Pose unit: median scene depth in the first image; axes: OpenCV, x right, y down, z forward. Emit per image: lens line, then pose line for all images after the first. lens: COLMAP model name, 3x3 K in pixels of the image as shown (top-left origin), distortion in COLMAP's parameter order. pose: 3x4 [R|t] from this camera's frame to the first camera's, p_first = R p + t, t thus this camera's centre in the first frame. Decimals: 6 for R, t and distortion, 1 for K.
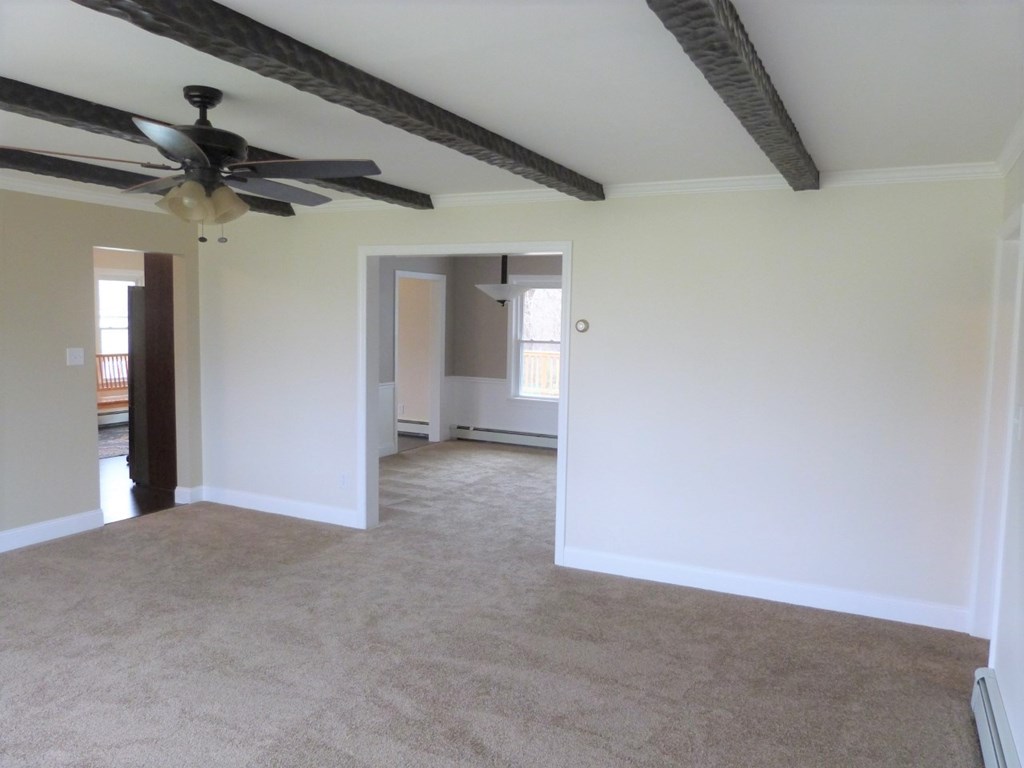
lens RADIAL K [[761.0, 0, 512.0], [0, 761.0, 384.0], [0, 0, 1]] dist [-0.043007, 0.032100]
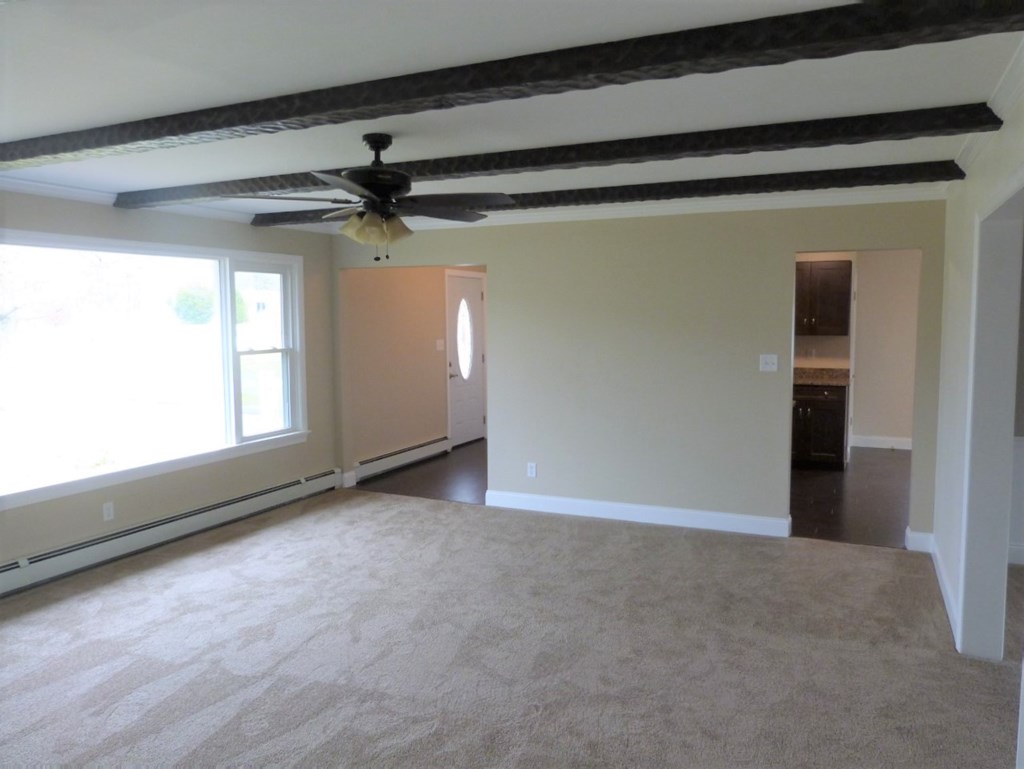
lens RADIAL K [[761.0, 0, 512.0], [0, 761.0, 384.5], [0, 0, 1]] dist [-0.043007, 0.032100]
pose [[0.027263, 0.069122, -0.997236, 0.566871], [-0.083642, 0.994266, 0.066629, -0.060440], [0.996123, 0.081594, 0.032888, 0.810111]]
